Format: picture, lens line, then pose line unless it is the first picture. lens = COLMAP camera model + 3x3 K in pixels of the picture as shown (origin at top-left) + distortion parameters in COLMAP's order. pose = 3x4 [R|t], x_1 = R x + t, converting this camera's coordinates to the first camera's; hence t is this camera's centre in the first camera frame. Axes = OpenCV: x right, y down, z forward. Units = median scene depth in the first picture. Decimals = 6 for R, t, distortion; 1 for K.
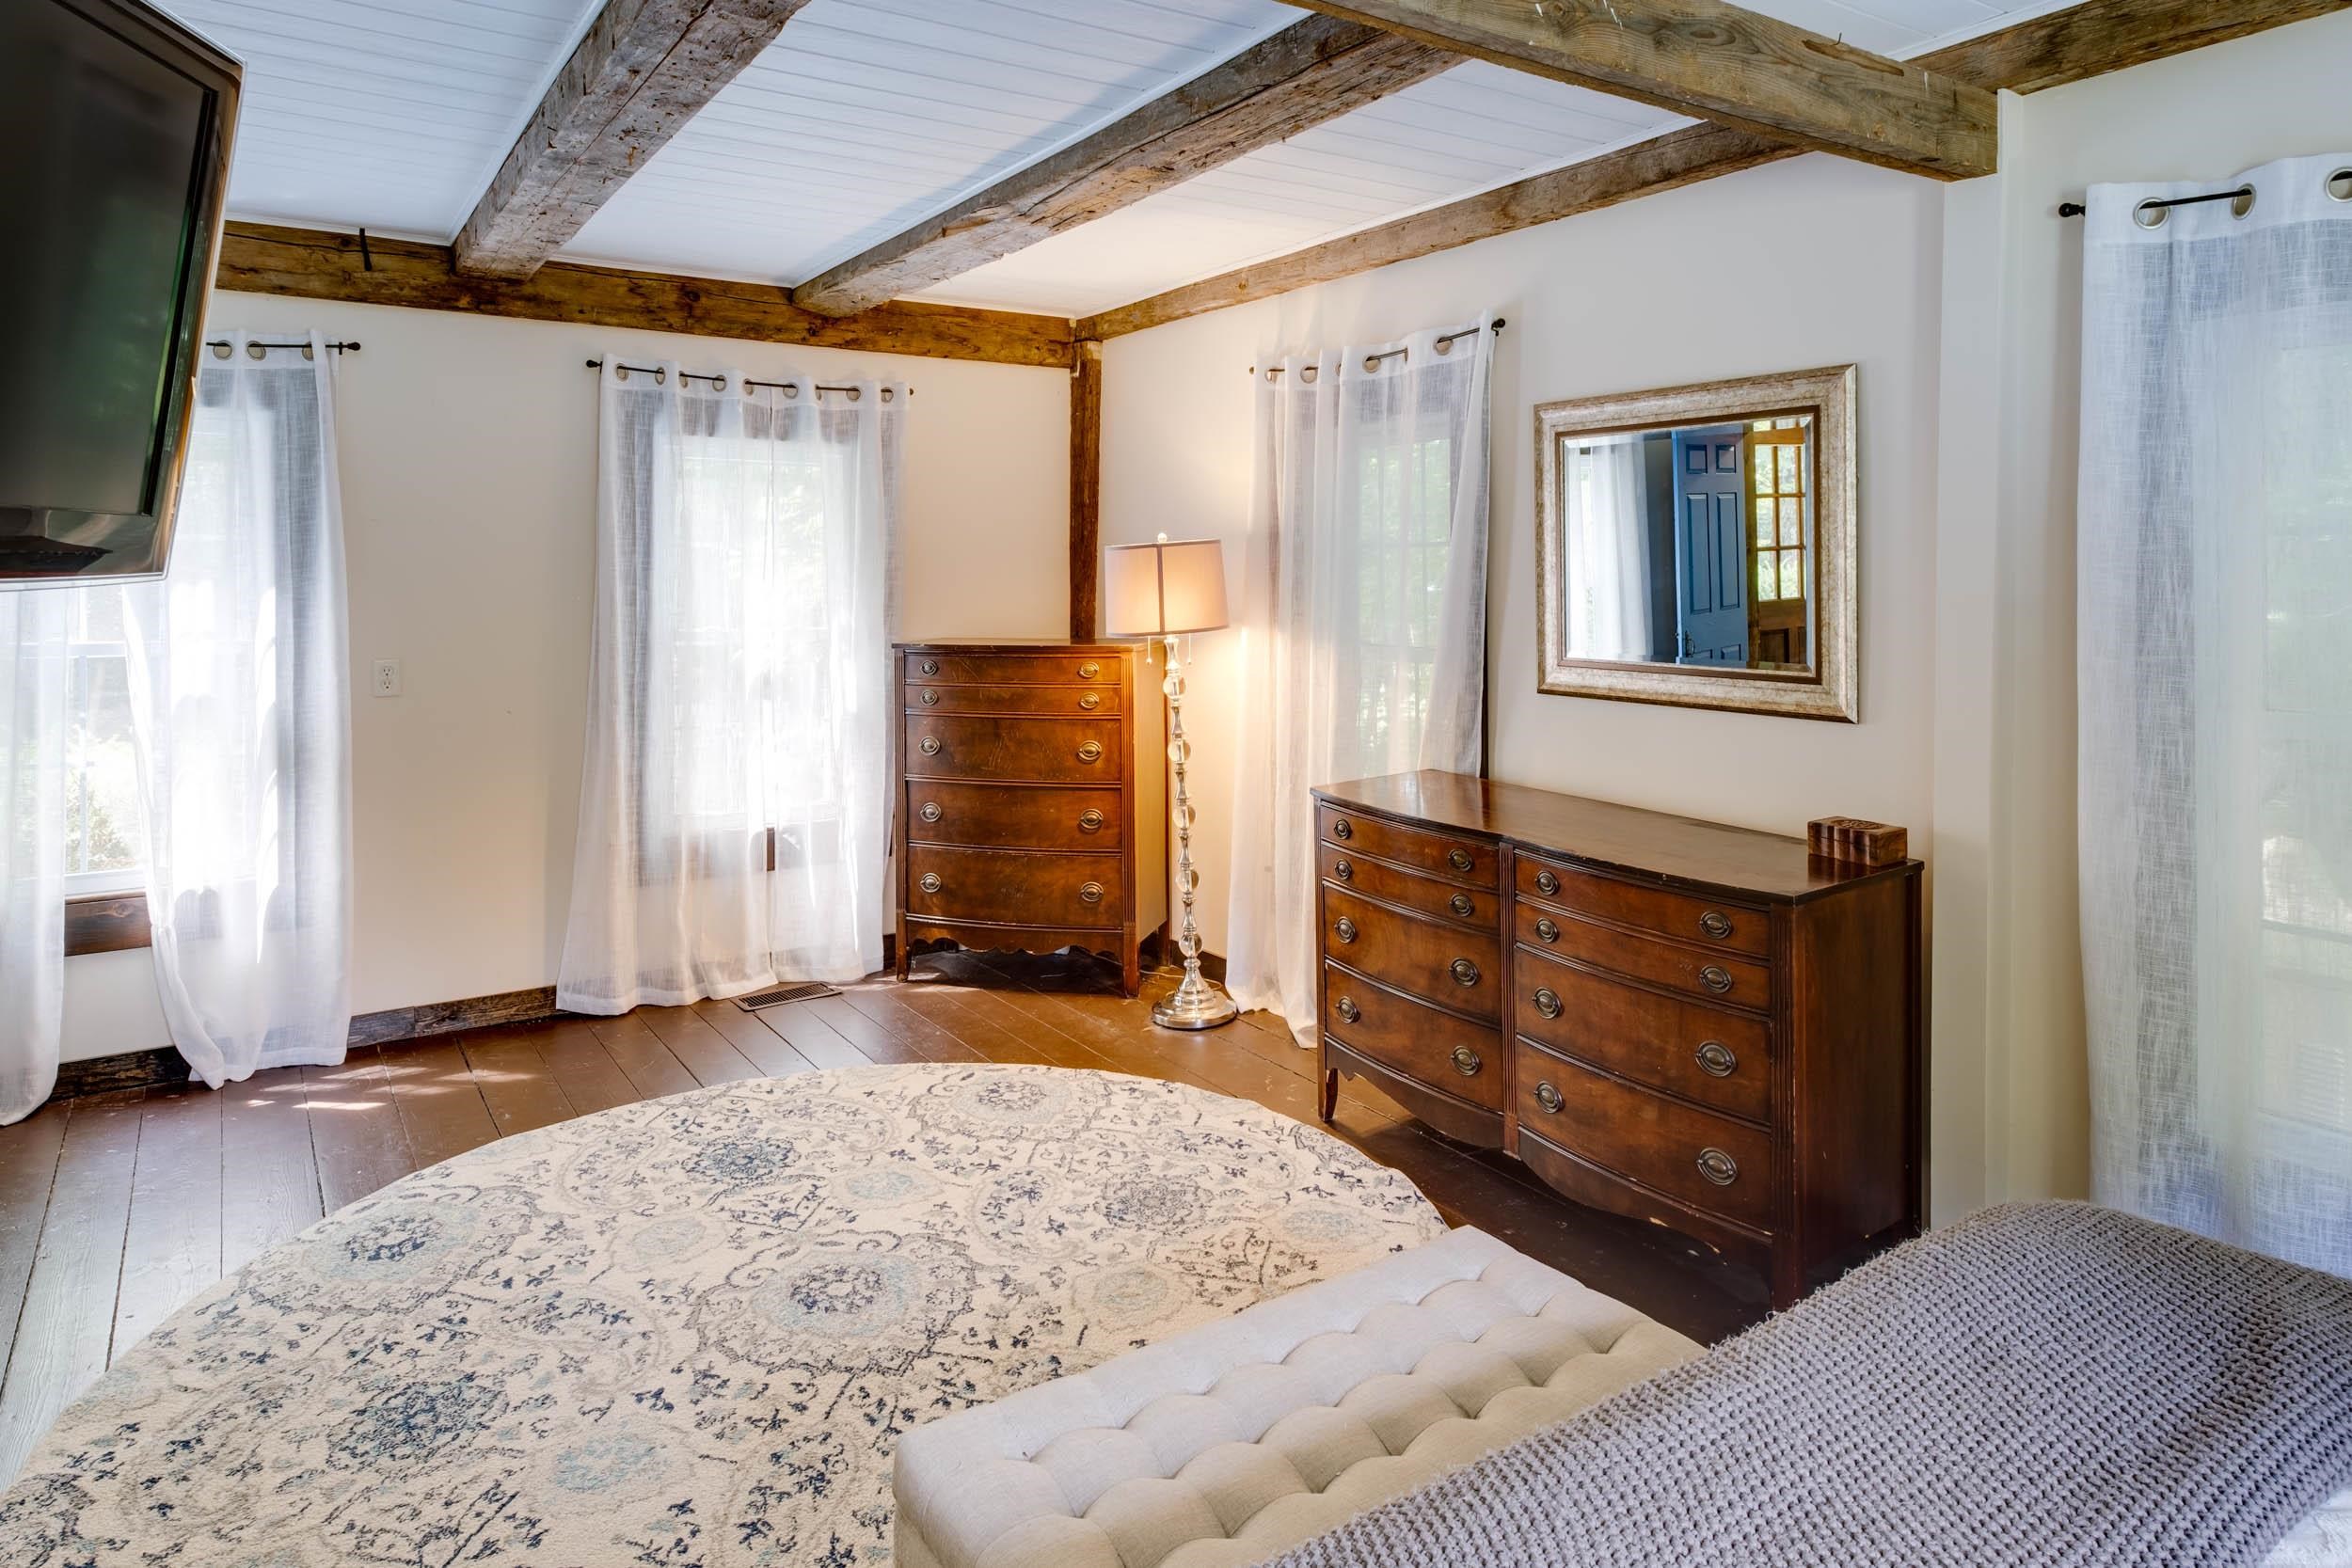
lens RADIAL K [[1381.5, 0, 1176.0], [0, 1381.5, 784.0], [0, 0, 1]] dist [0.002217, -0.000506]
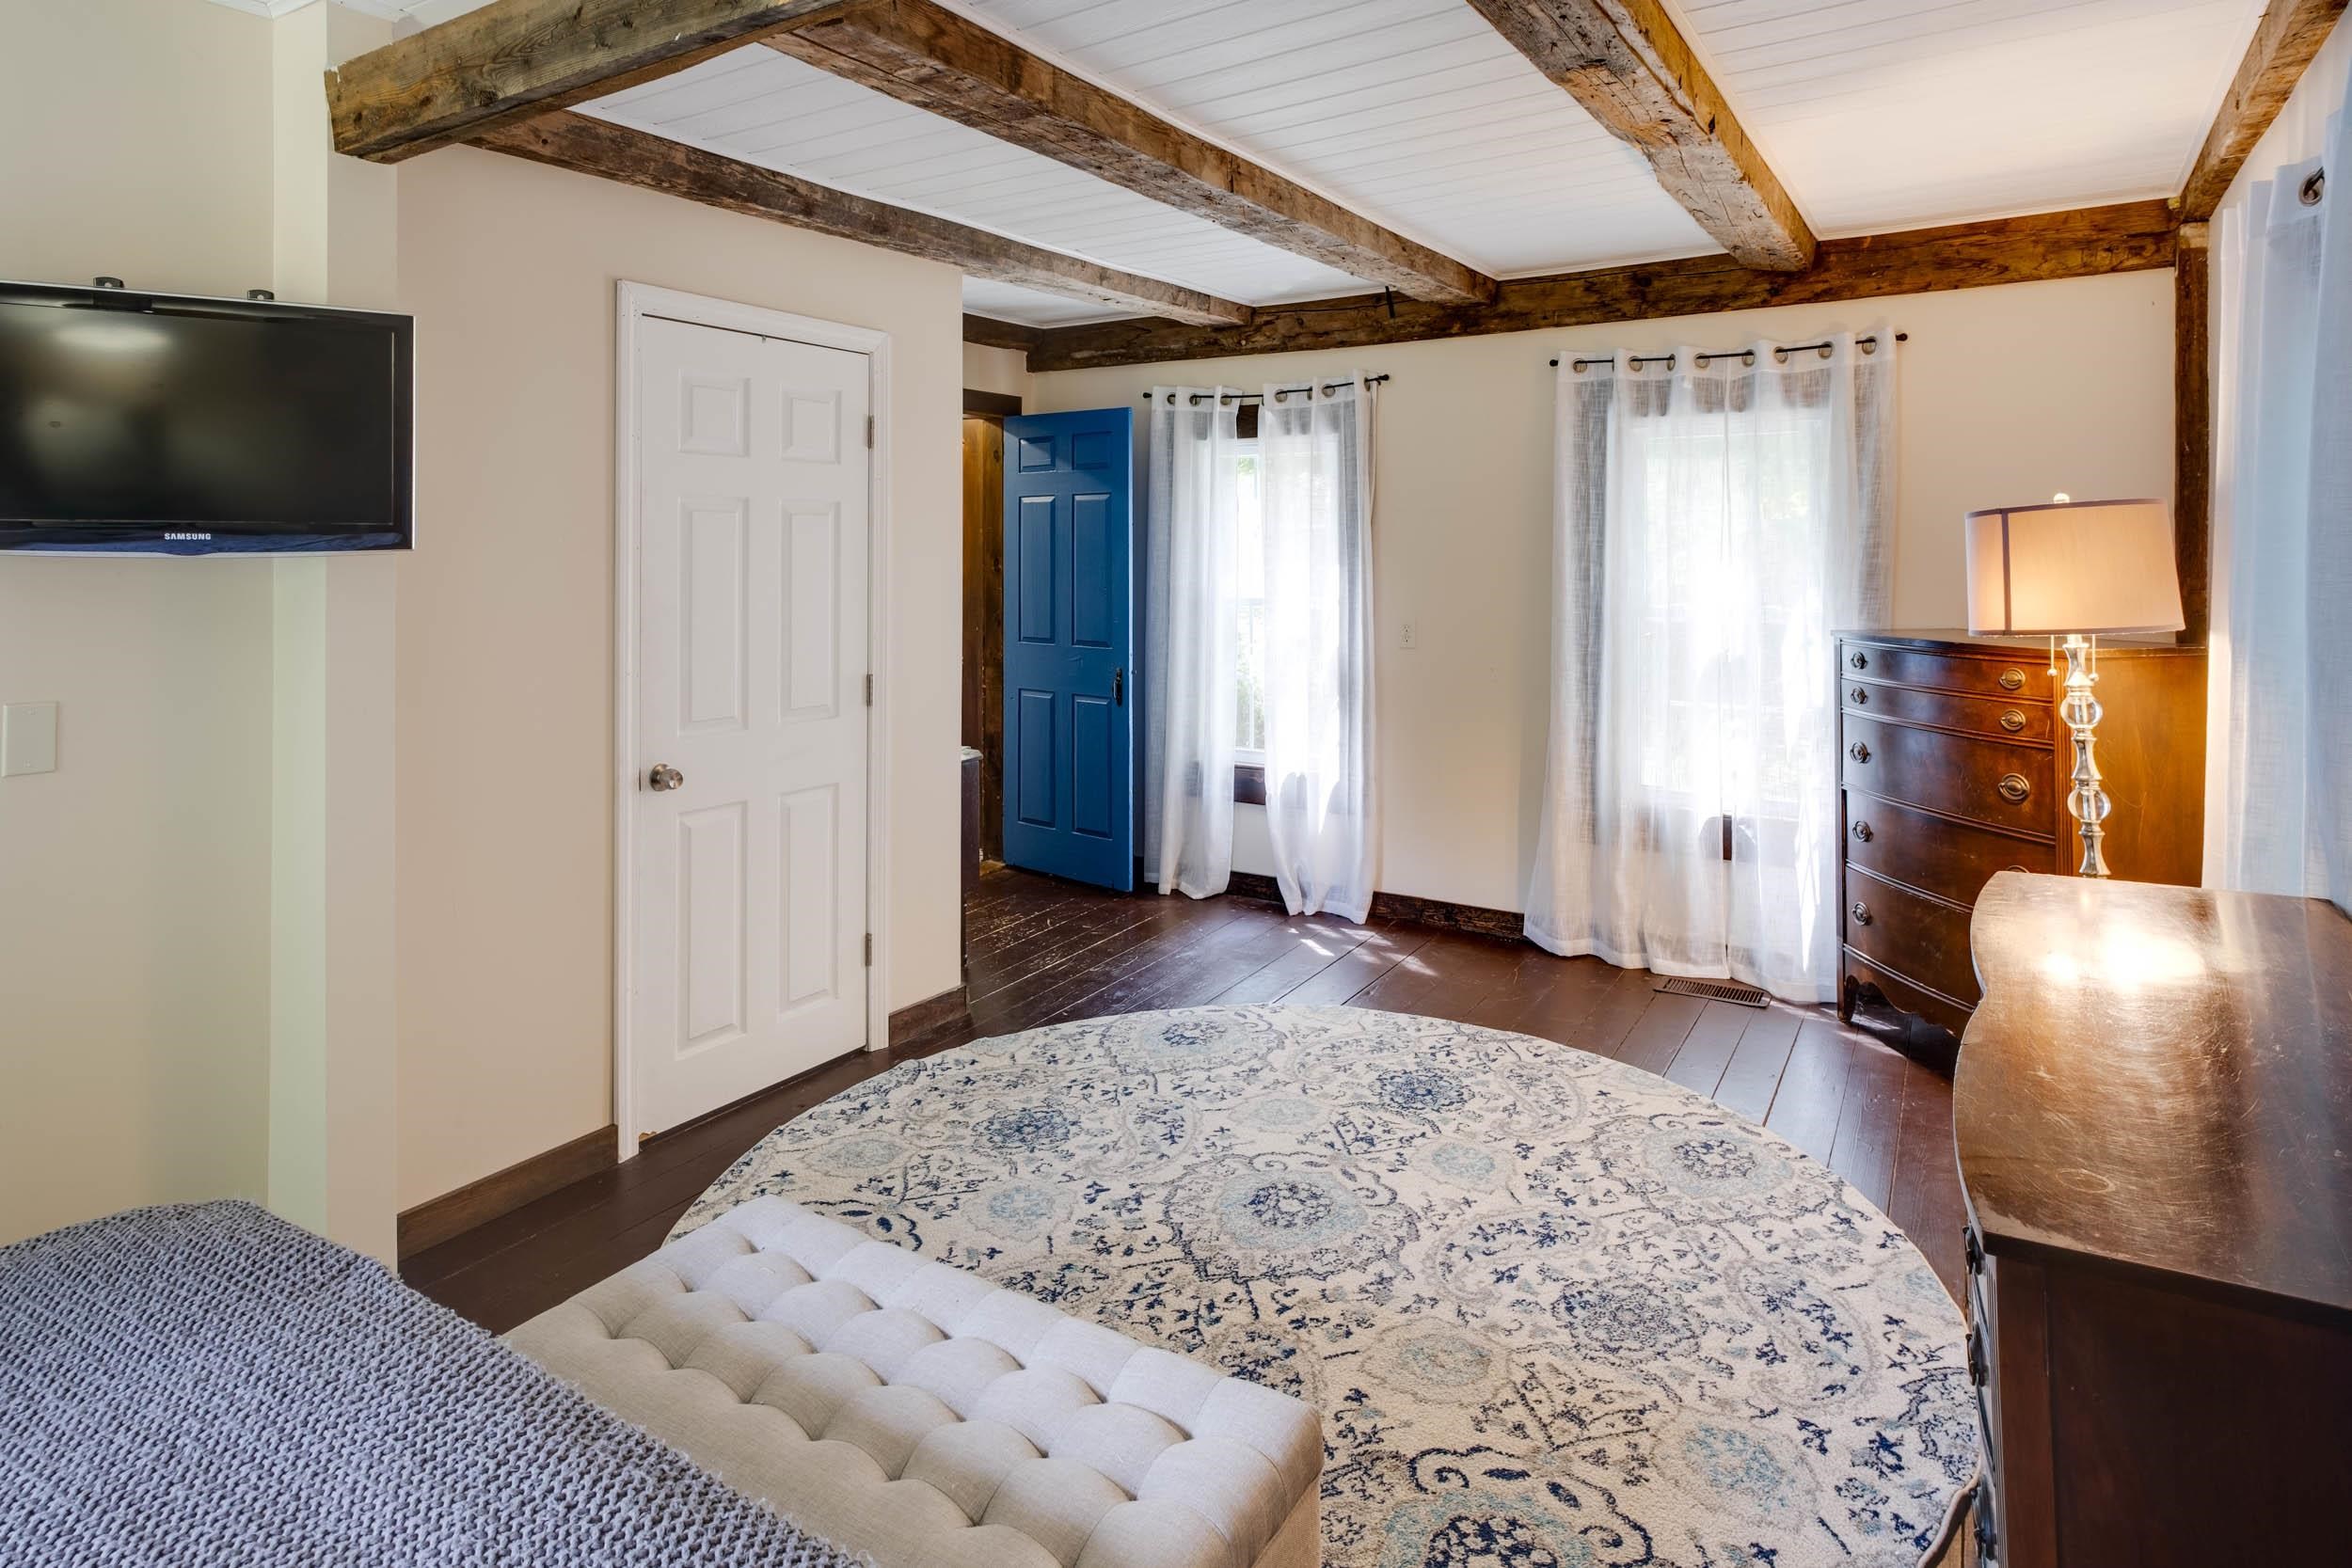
lens RADIAL K [[1293.8, 0, 1176.7], [0, 1293.8, 706.1], [0, 0, 1]] dist [0.035757, -0.022165]
pose [[0.398450, 0.109342, -0.910649, 0.410988], [-0.137682, 0.988749, 0.058477, -0.048259], [0.906797, 0.102080, 0.409021, 0.308680]]
